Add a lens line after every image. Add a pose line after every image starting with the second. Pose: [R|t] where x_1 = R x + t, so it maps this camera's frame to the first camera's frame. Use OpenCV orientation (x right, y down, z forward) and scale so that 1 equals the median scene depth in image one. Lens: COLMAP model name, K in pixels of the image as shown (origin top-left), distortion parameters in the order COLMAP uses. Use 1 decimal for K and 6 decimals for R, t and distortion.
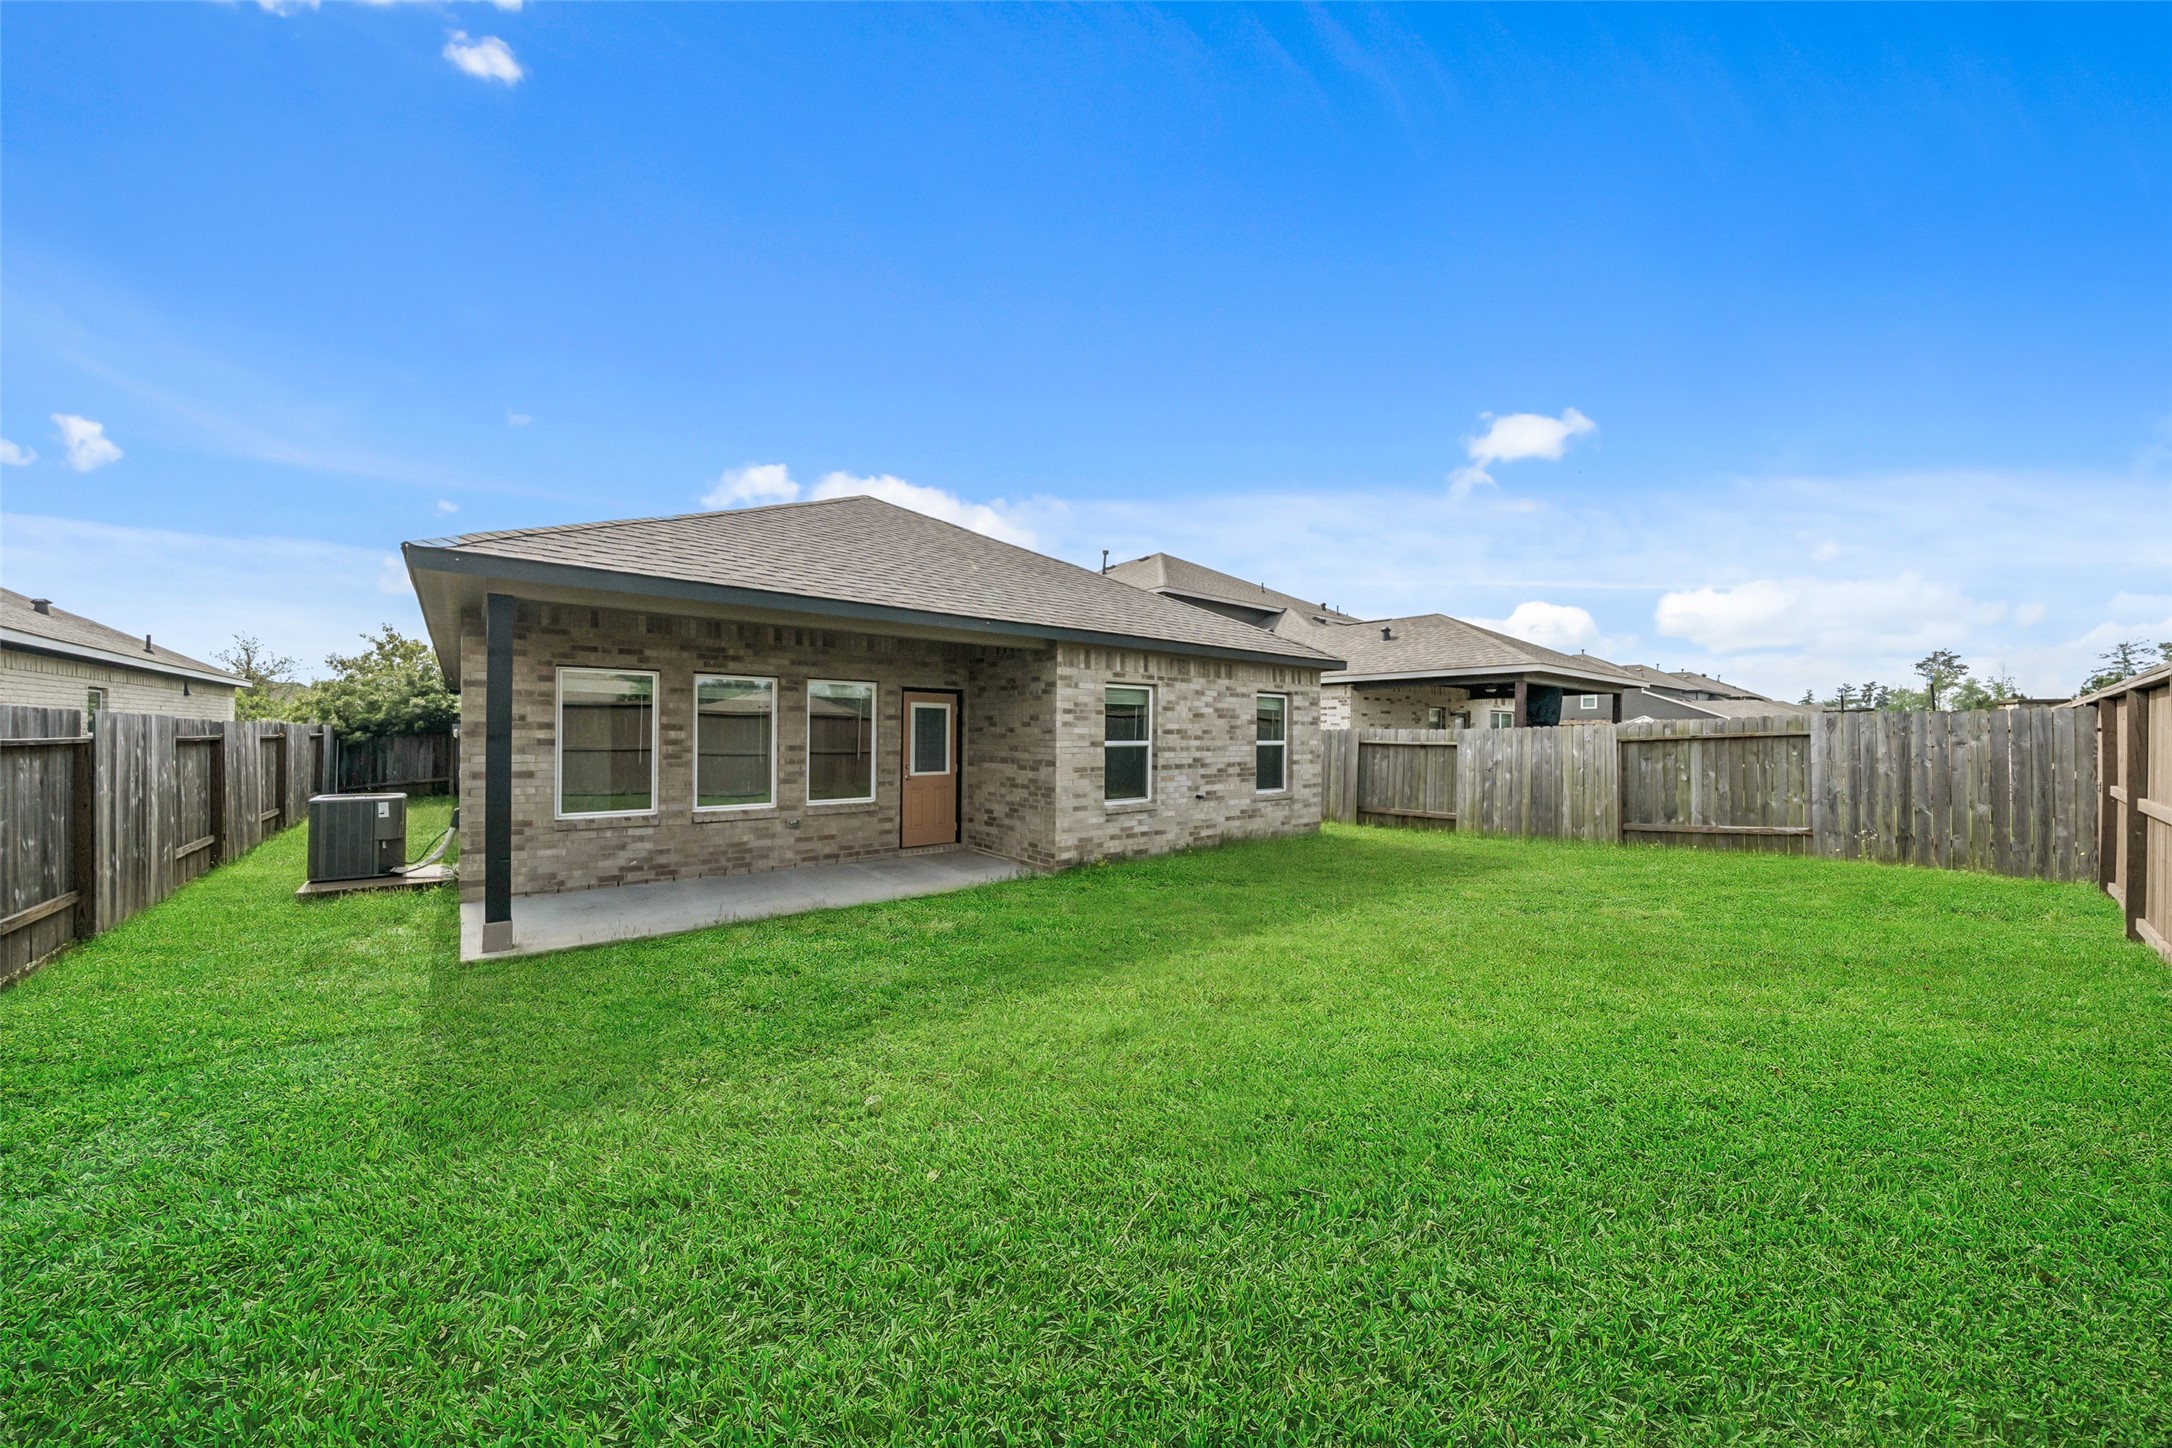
lens RADIAL K [[748.8, 0, 1081.4], [0, 748.8, 738.2], [0, 0, 1]] dist [0.001011, 0.000014]
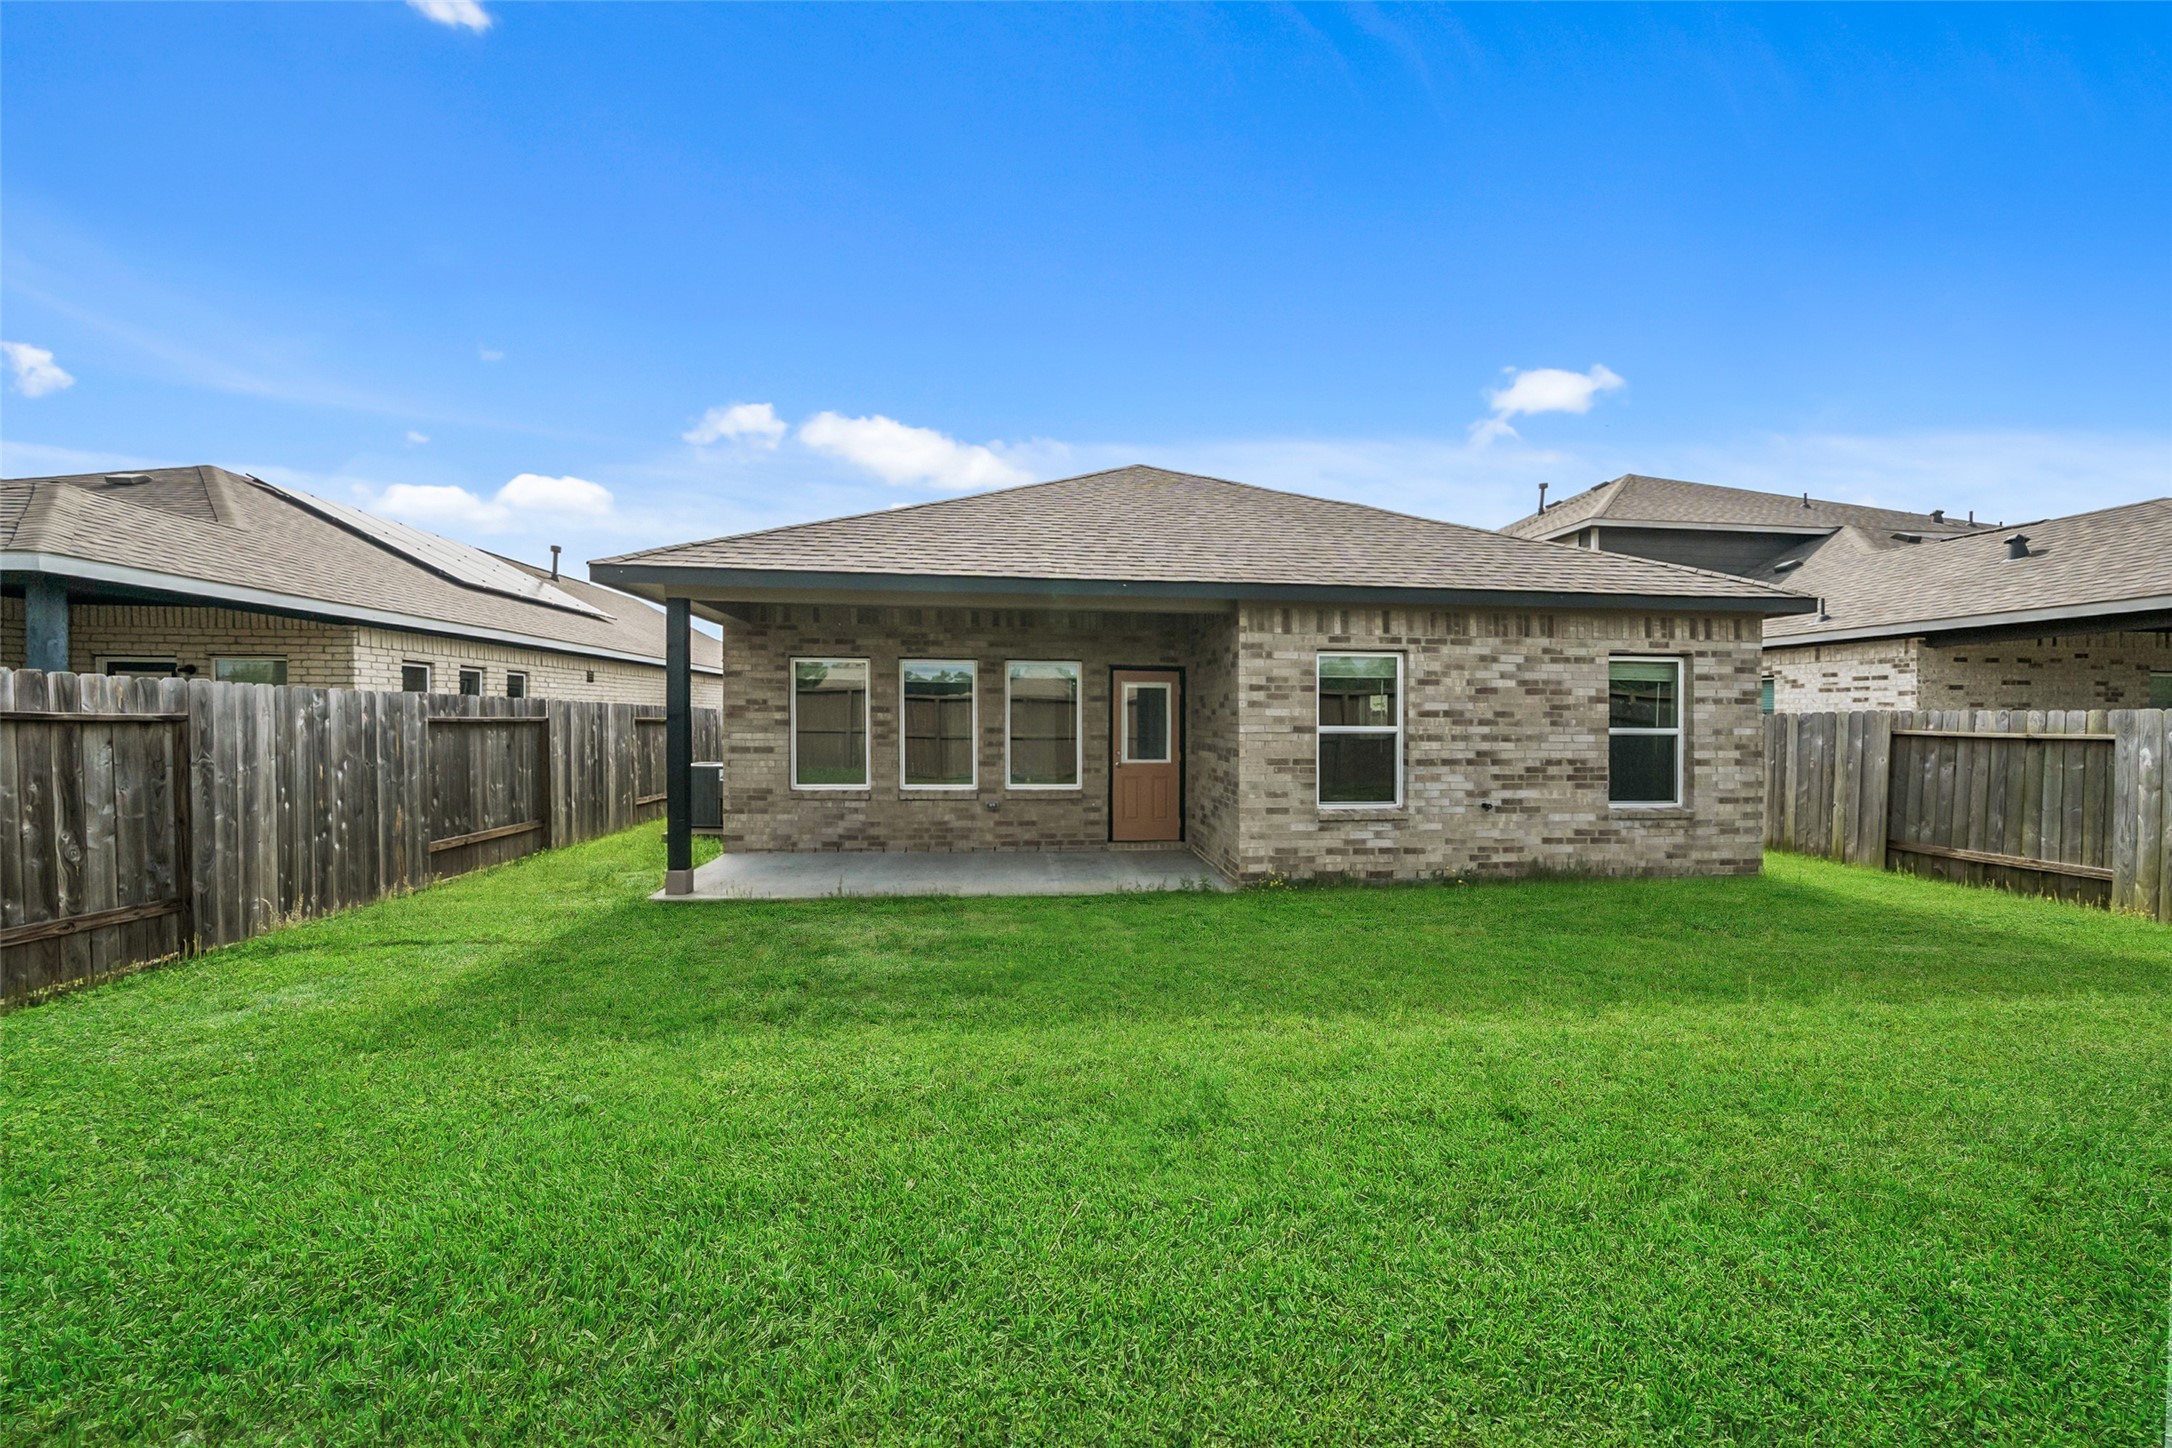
lens RADIAL K [[785.3, 0, 1086.0], [0, 785.3, 724.0], [0, 0, 1]] dist [-0.002222, -0.000030]
pose [[0.829788, 0.004943, -0.558057, 0.277447], [-0.006246, 0.999980, -0.000430, 0.003830], [0.558044, 0.003842, 0.829802, 0.188983]]
